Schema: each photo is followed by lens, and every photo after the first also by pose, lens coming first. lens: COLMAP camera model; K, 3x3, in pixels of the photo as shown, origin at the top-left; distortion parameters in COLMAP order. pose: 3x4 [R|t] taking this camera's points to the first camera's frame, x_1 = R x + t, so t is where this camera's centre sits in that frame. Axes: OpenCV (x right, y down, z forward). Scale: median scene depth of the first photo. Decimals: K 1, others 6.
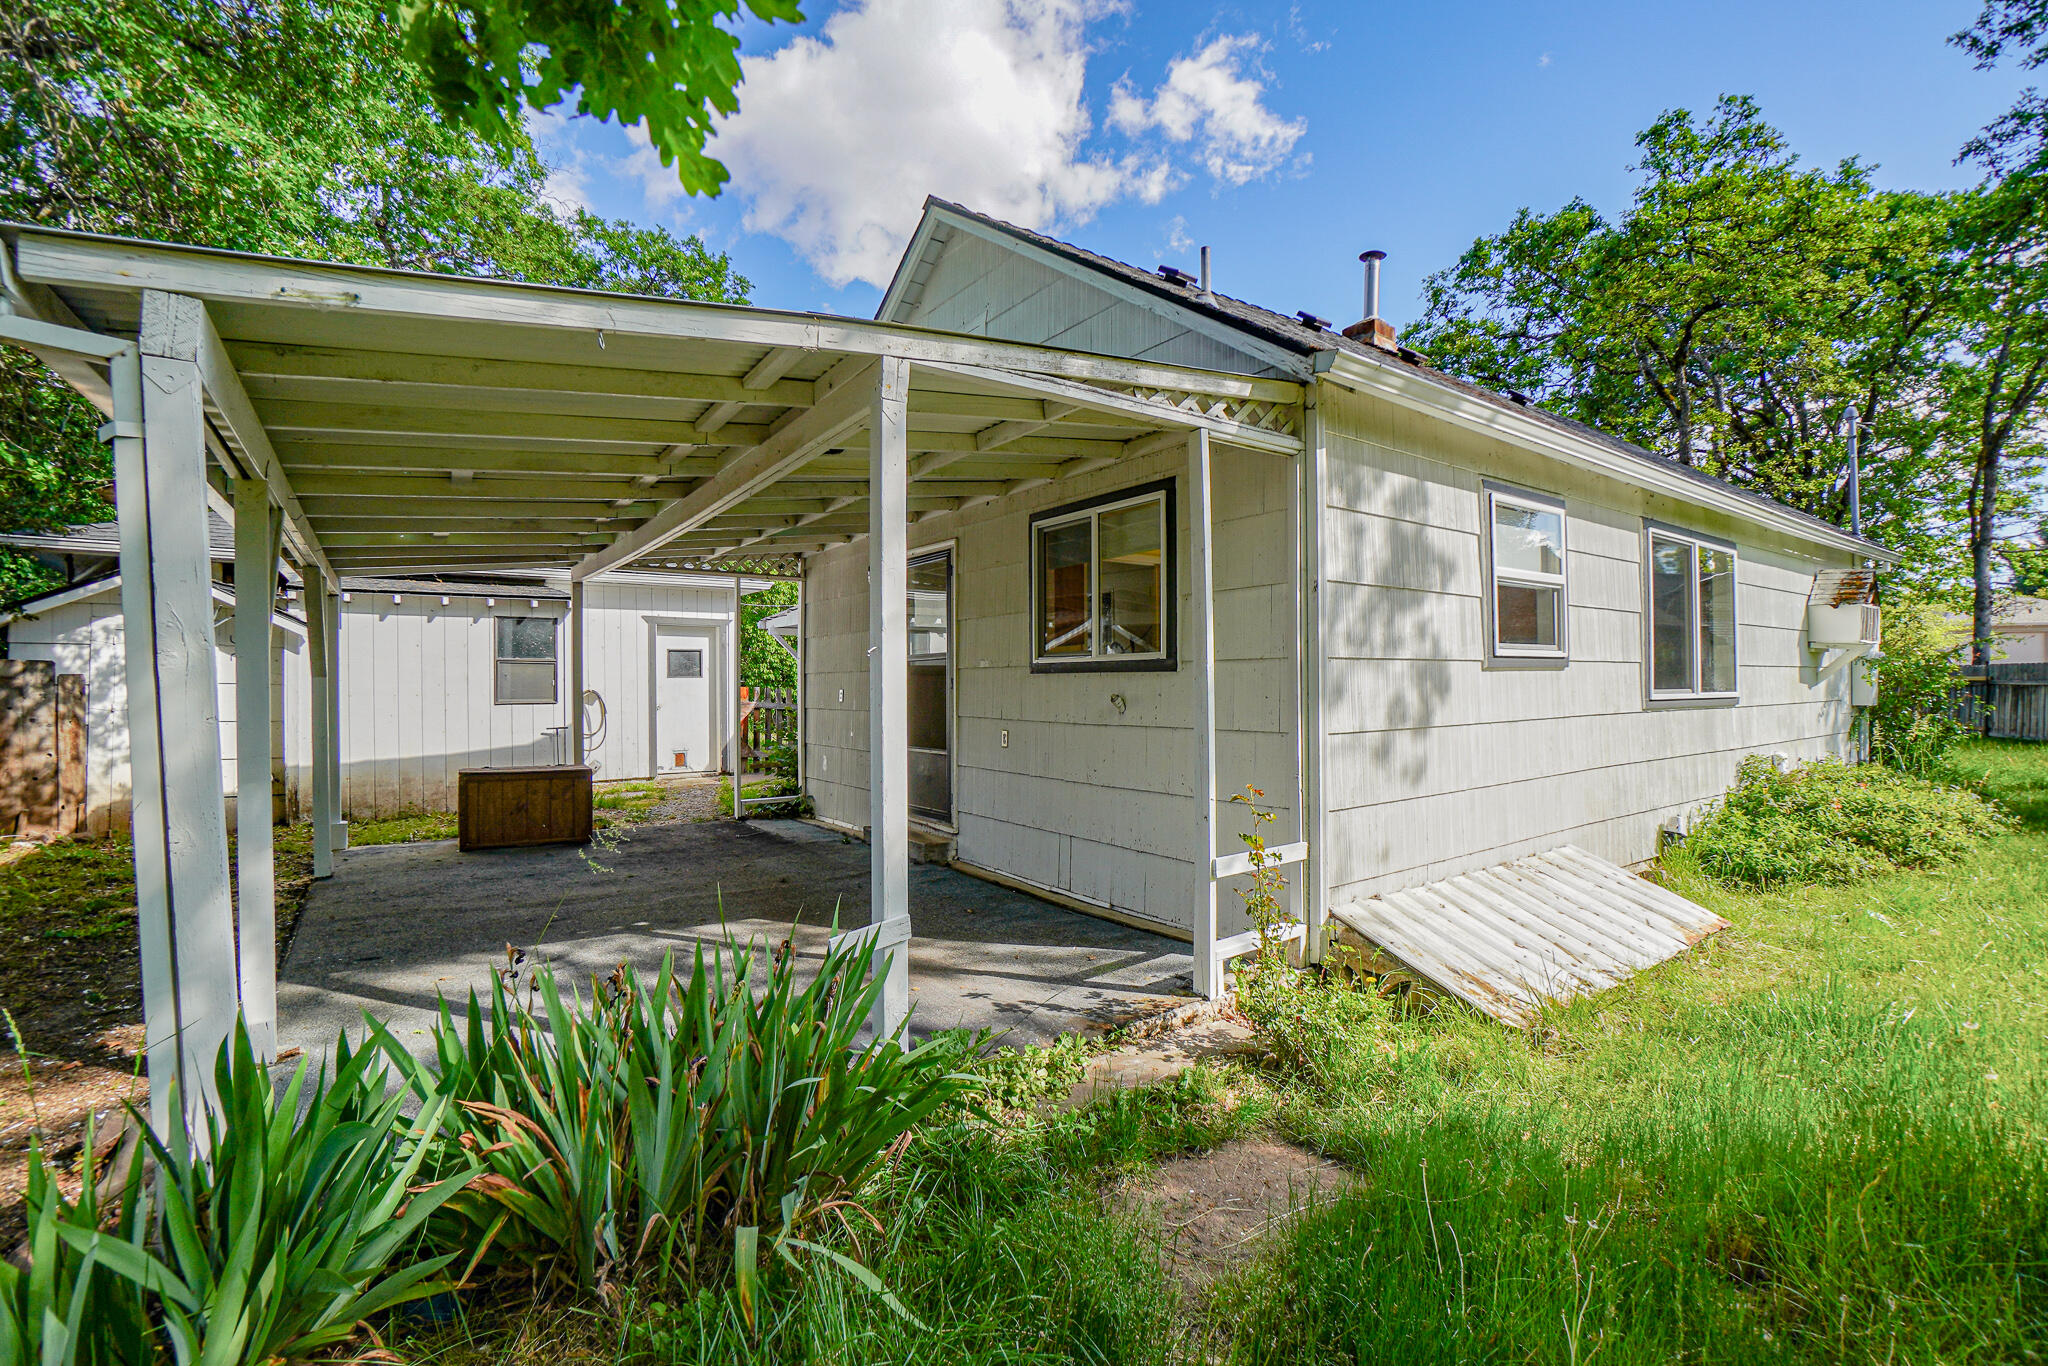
lens RADIAL K [[885.3, 0, 1025.0], [0, 885.3, 688.5], [0, 0, 1]] dist [-0.034225, -0.000172]
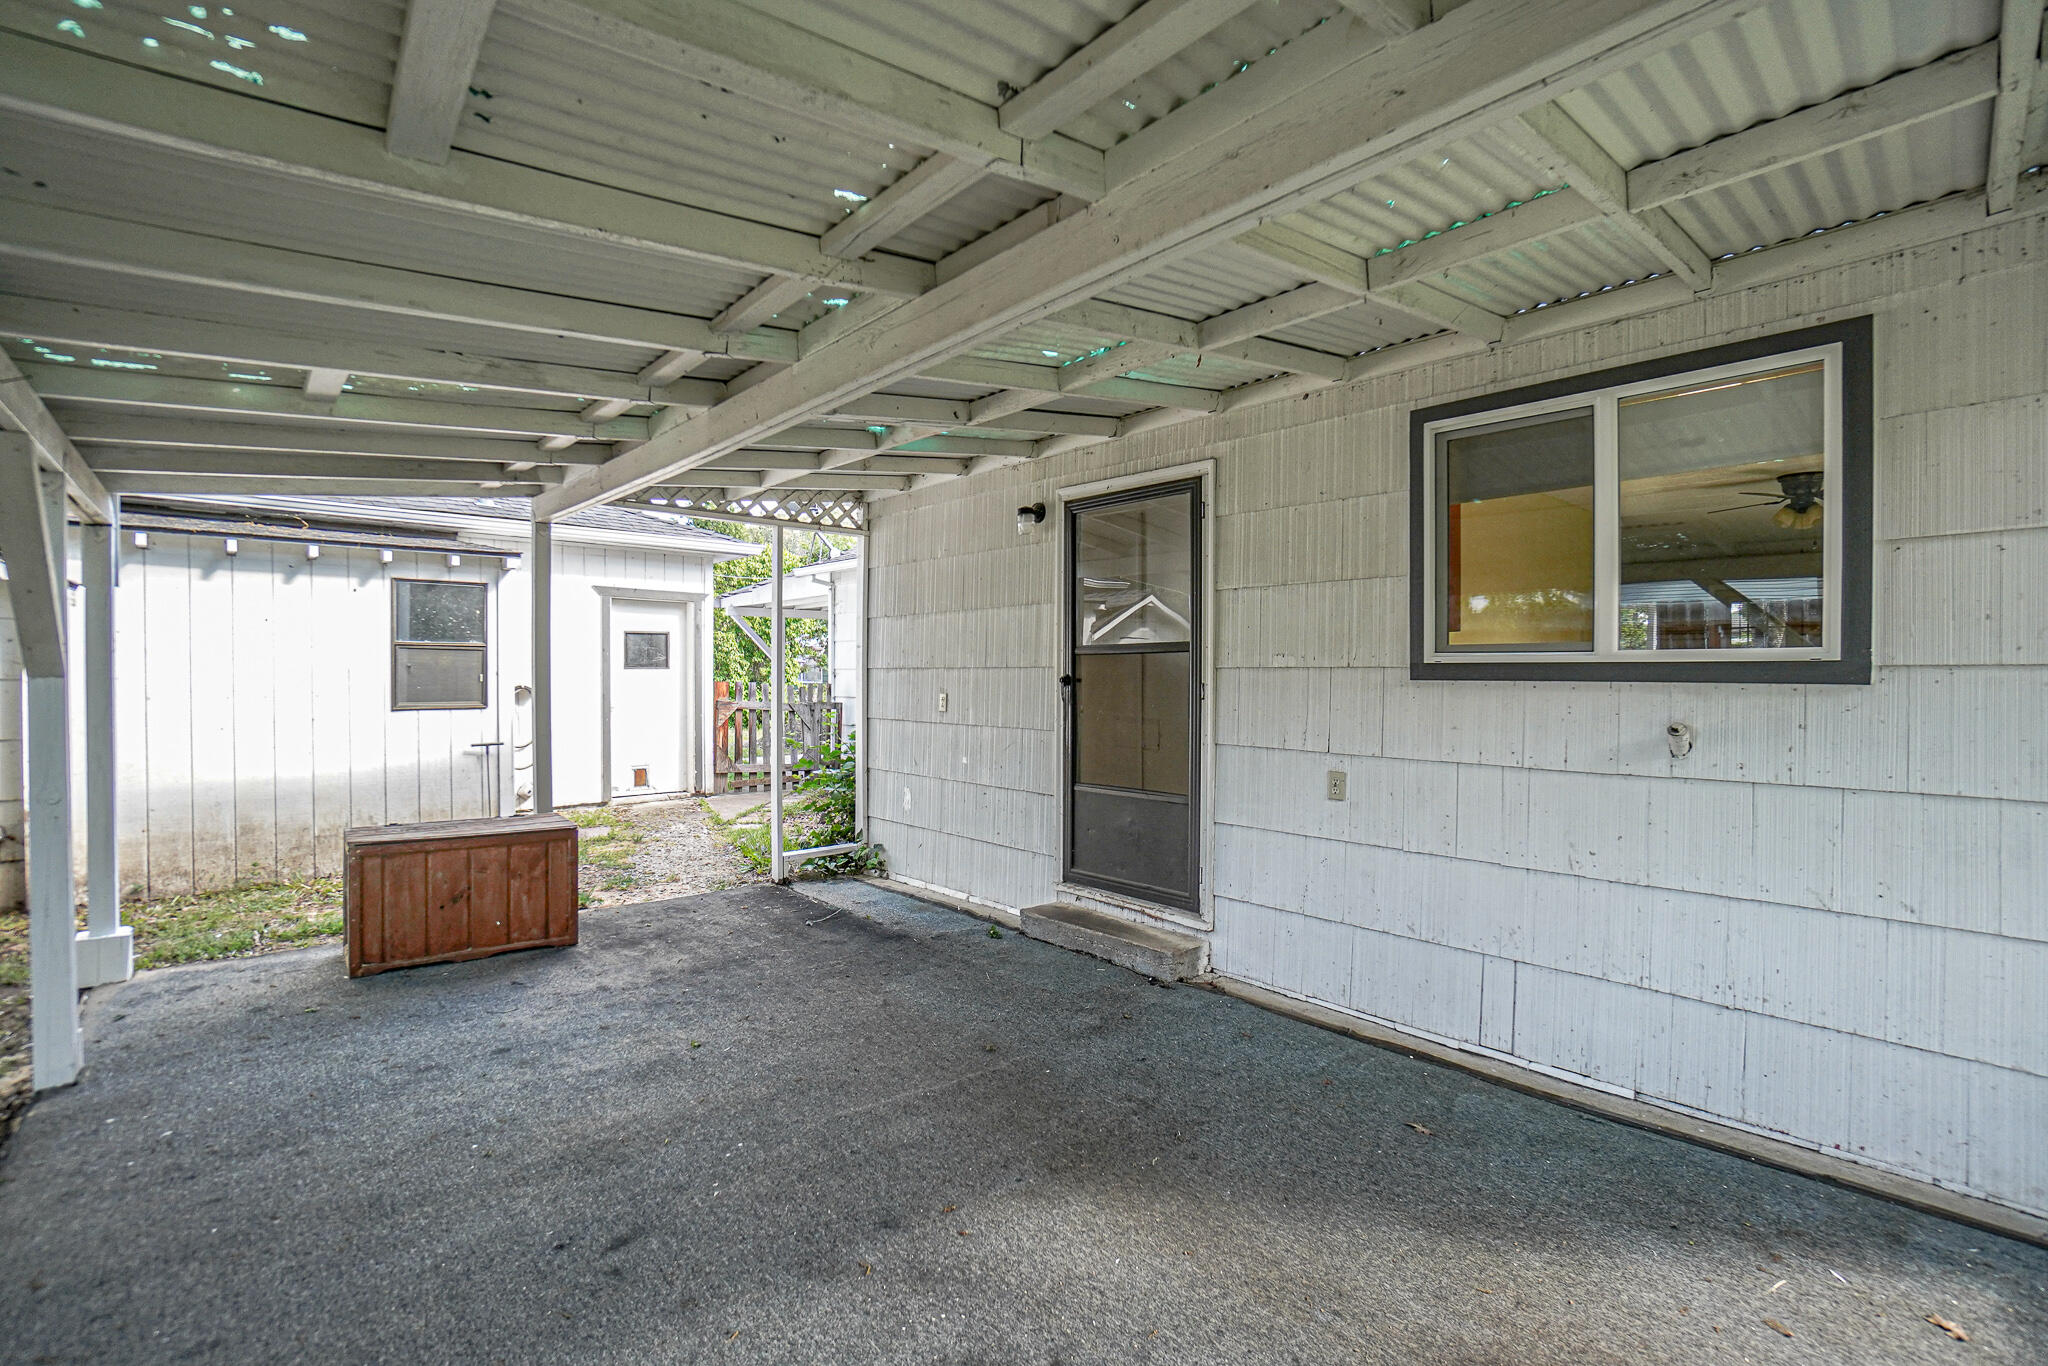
lens RADIAL K [[885.3, 0, 1024.7], [0, 885.3, 673.6], [0, 0, 1]] dist [-0.034225, -0.000172]
pose [[0.993037, 0.008217, 0.117518, -0.222666], [-0.007811, 0.999962, -0.003918, -0.011159], [-0.117545, 0.002973, 0.993063, 0.311002]]
